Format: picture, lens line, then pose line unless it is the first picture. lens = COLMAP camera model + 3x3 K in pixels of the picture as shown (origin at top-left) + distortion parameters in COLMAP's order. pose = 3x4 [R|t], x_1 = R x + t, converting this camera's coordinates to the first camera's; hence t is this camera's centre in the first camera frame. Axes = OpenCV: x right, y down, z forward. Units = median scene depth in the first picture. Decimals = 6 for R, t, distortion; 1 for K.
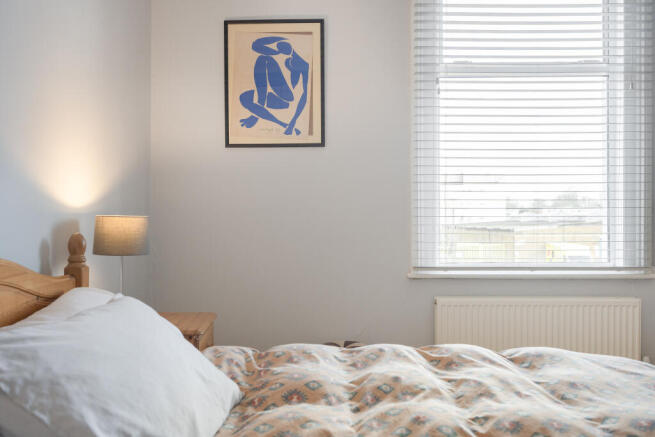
lens RADIAL K [[544.0, 0, 327.7], [0, 544.0, 217.9], [0, 0, 1]] dist [0.002866, 0.001151]
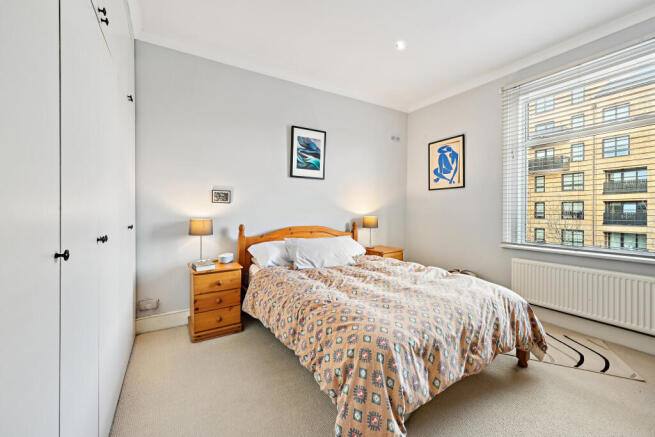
lens RADIAL K [[256.7, 0, 327.4], [0, 256.7, 213.0], [0, 0, 1]] dist [-0.000706, -0.000019]
pose [[0.538762, 0.010938, -0.842387, 0.615241], [-0.018662, 0.999825, 0.001046, -0.010264], [0.842251, 0.015157, 0.538872, -0.103888]]
